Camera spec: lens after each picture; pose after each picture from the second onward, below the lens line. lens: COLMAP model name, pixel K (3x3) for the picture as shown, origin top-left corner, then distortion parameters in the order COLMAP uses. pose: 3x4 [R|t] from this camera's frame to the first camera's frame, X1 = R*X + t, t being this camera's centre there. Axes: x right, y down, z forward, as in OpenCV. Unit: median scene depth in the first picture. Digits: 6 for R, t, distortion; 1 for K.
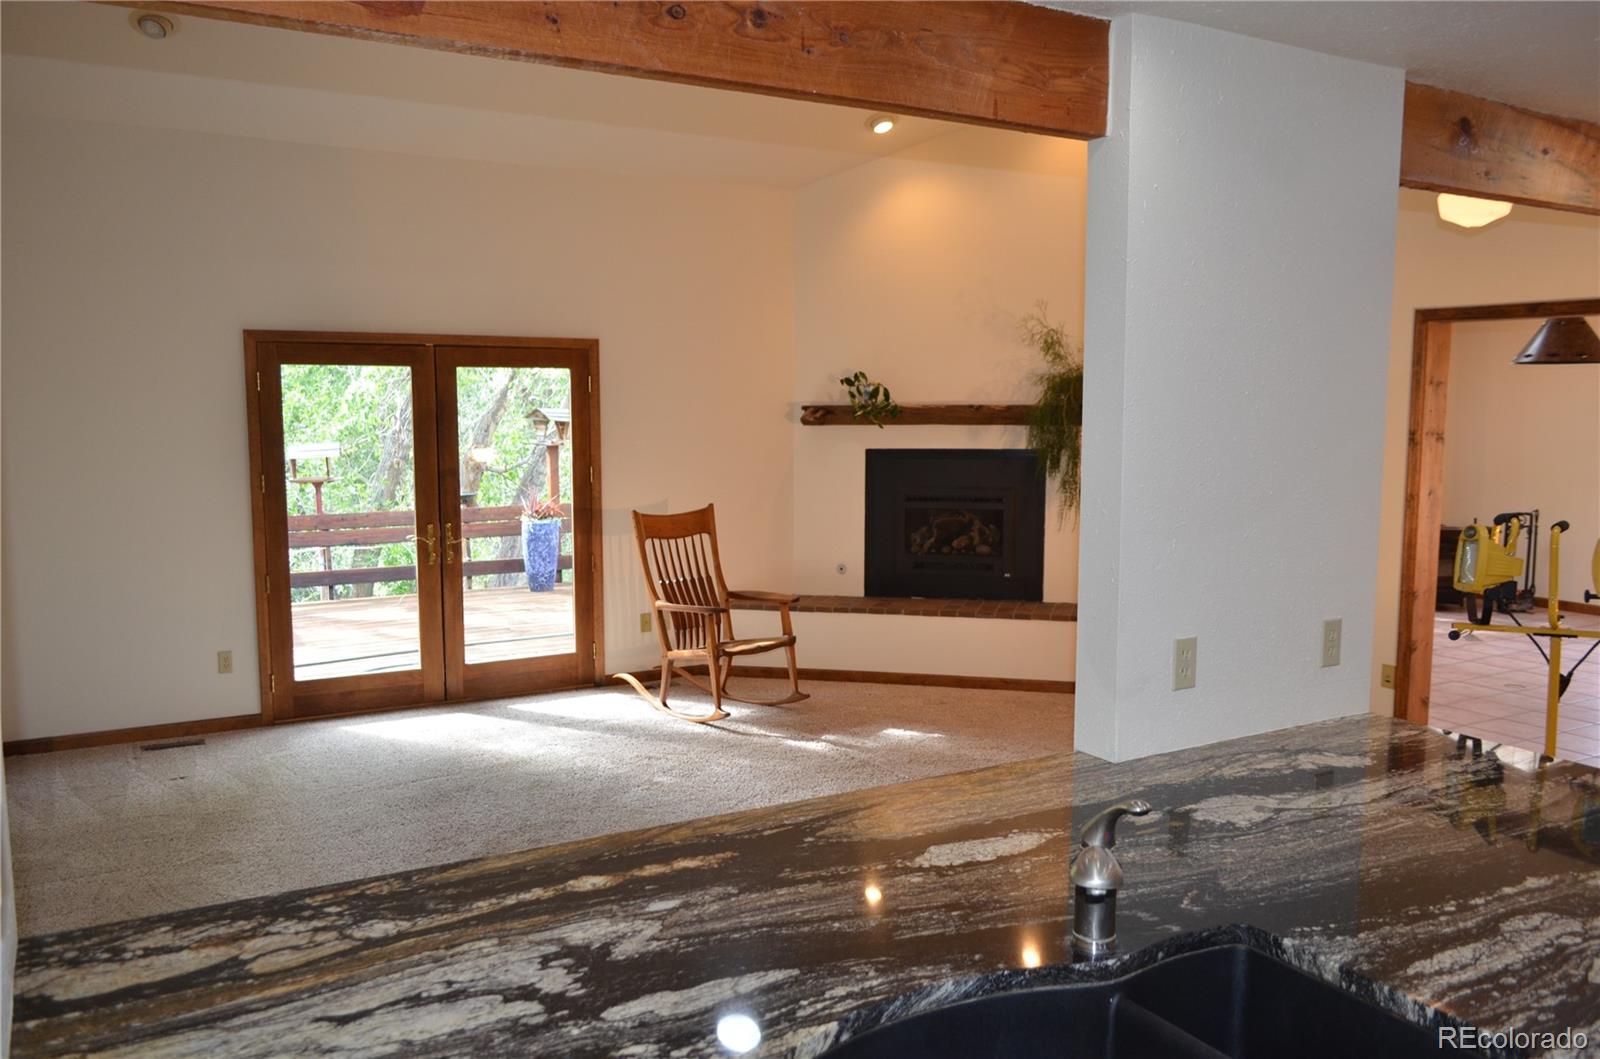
lens RADIAL K [[1244.3, 0, 800.1], [0, 1244.3, 531.2], [0, 0, 1]] dist [-0.006989, 0.005527]
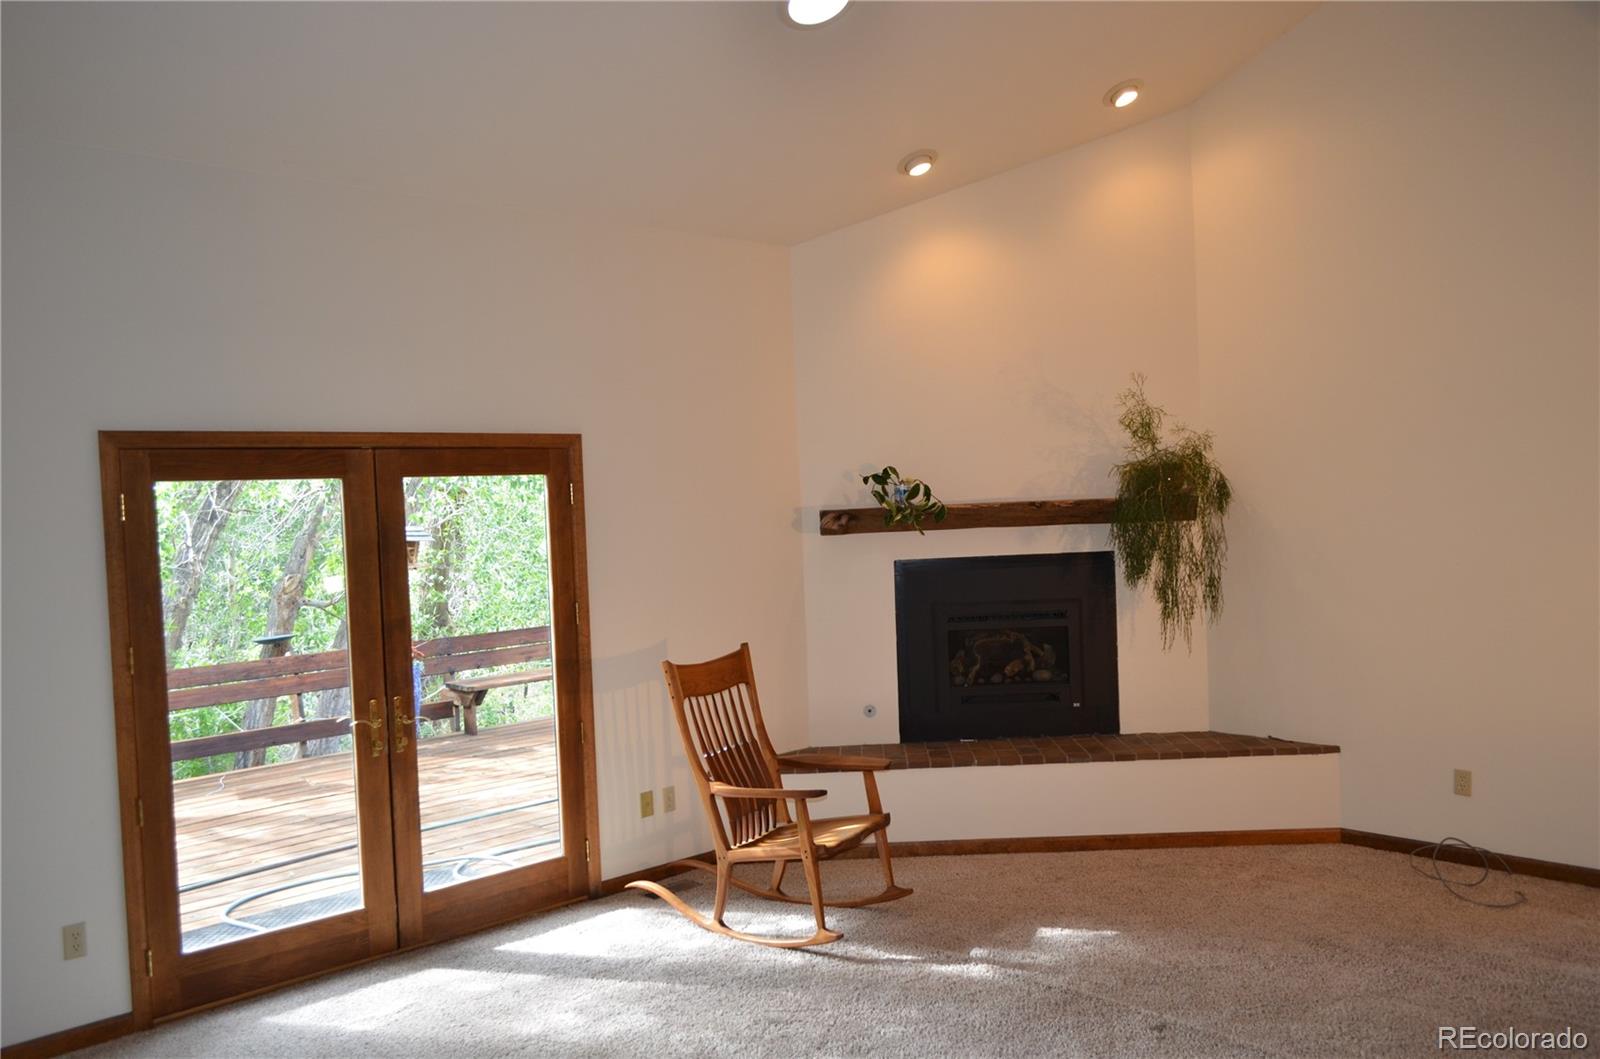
lens RADIAL K [[1244.3, 0, 800.5], [0, 1244.3, 529.5], [0, 0, 1]] dist [-0.006989, 0.005527]
pose [[0.974323, -0.043416, 0.220928, -0.206576], [0.061029, 0.995424, -0.073531, -0.033786], [-0.216725, 0.085126, 0.972514, 0.245590]]
